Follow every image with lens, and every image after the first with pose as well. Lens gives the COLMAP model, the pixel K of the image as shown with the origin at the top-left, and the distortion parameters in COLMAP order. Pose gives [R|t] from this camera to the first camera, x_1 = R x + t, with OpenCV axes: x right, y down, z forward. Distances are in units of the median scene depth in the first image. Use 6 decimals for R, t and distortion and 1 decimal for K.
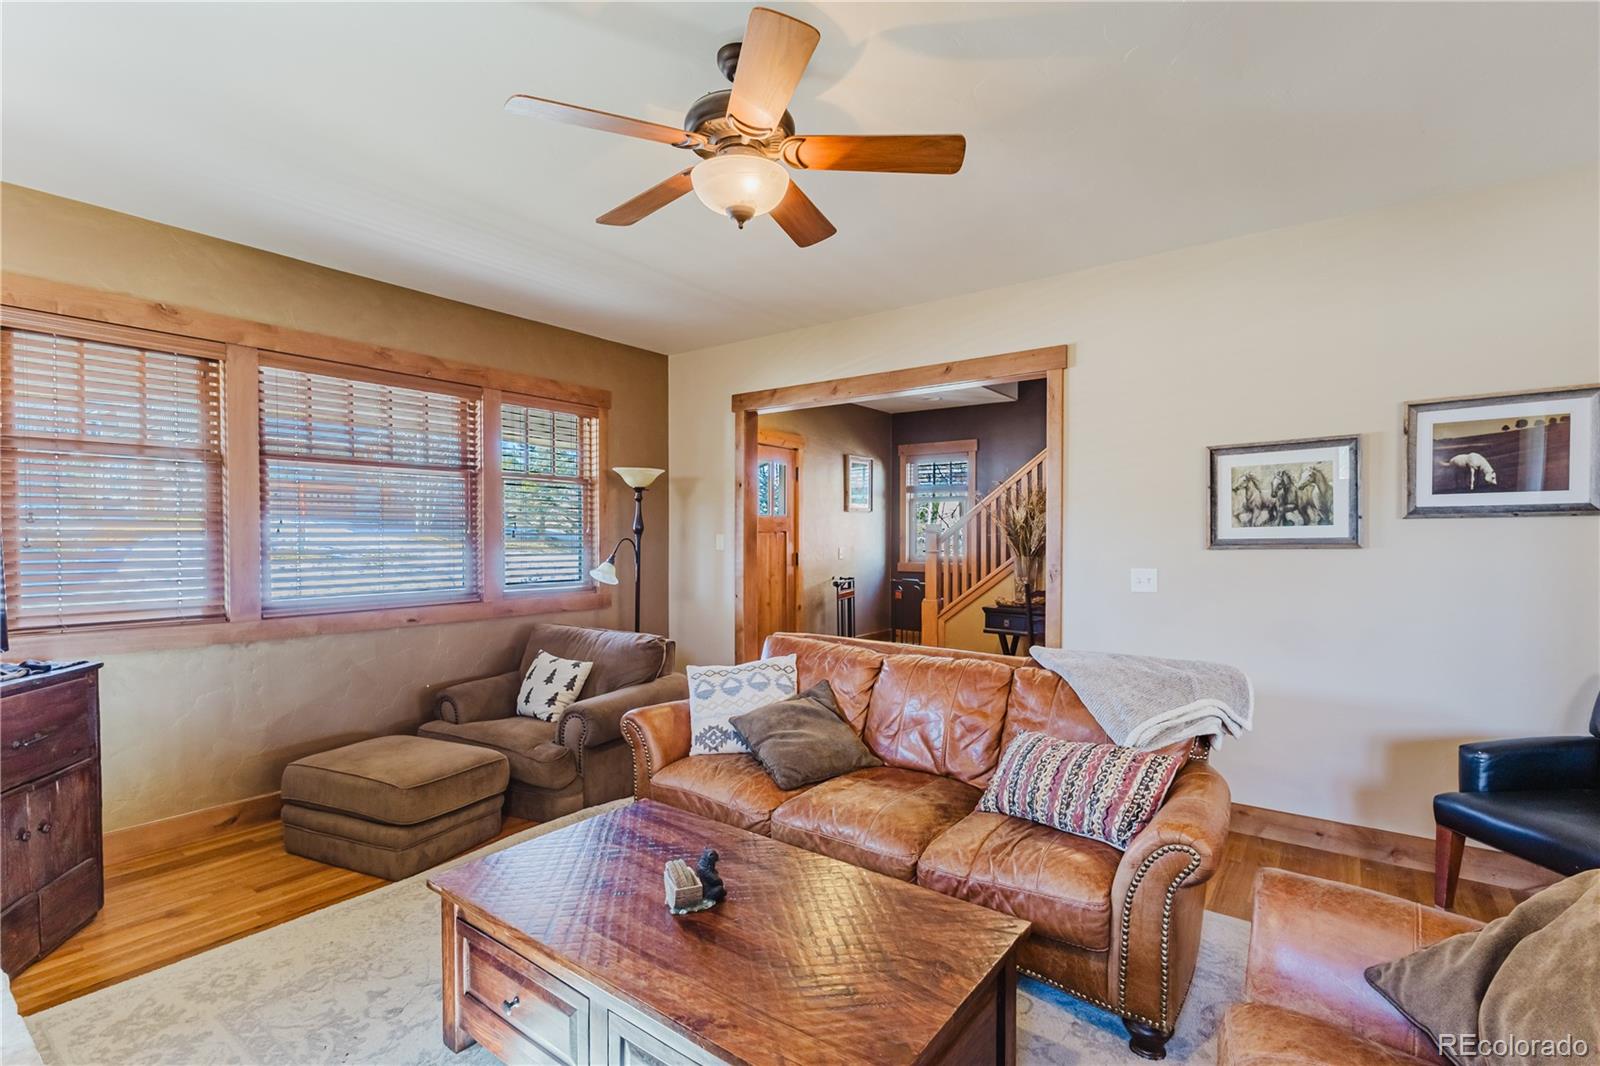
lens RADIAL K [[745.4, 0, 805.8], [0, 745.4, 555.2], [0, 0, 1]] dist [0.002258, 0.003691]
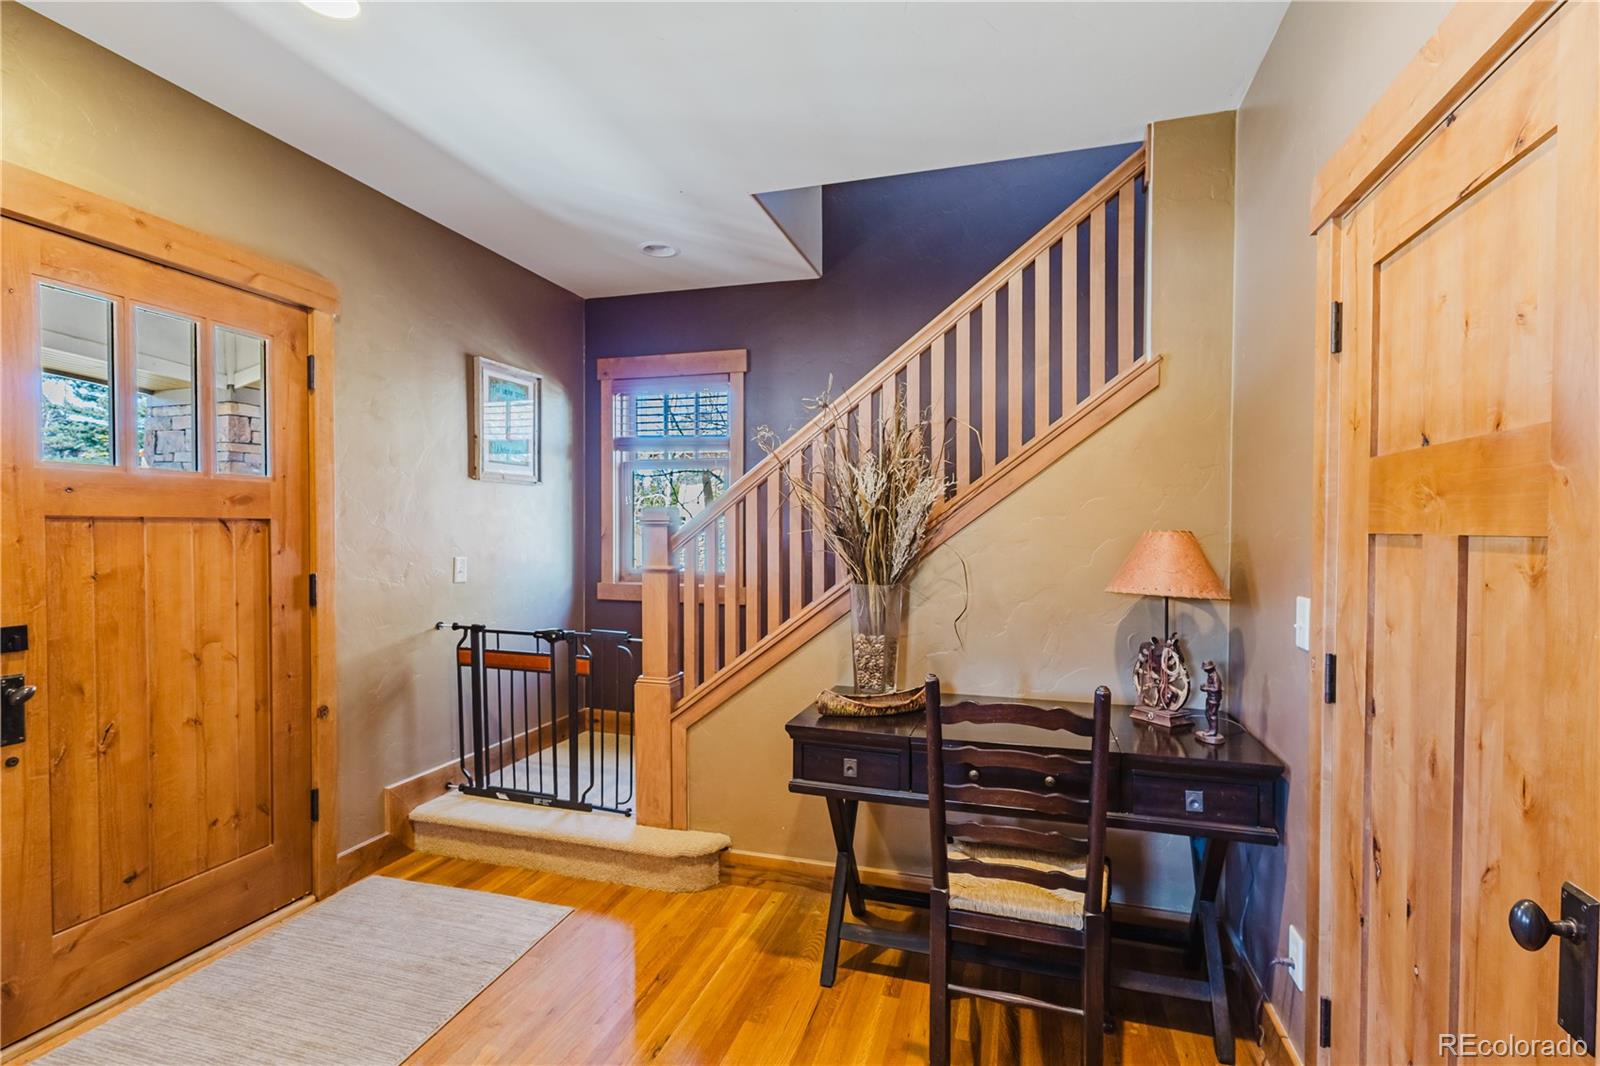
lens RADIAL K [[745.4, 0, 810.7], [0, 745.4, 539.7], [0, 0, 1]] dist [0.002258, 0.003691]
pose [[0.939593, -0.000944, 0.342292, 0.095630], [0.005615, 0.999904, -0.012656, -0.014558], [-0.342248, 0.013813, 0.939508, 0.511960]]
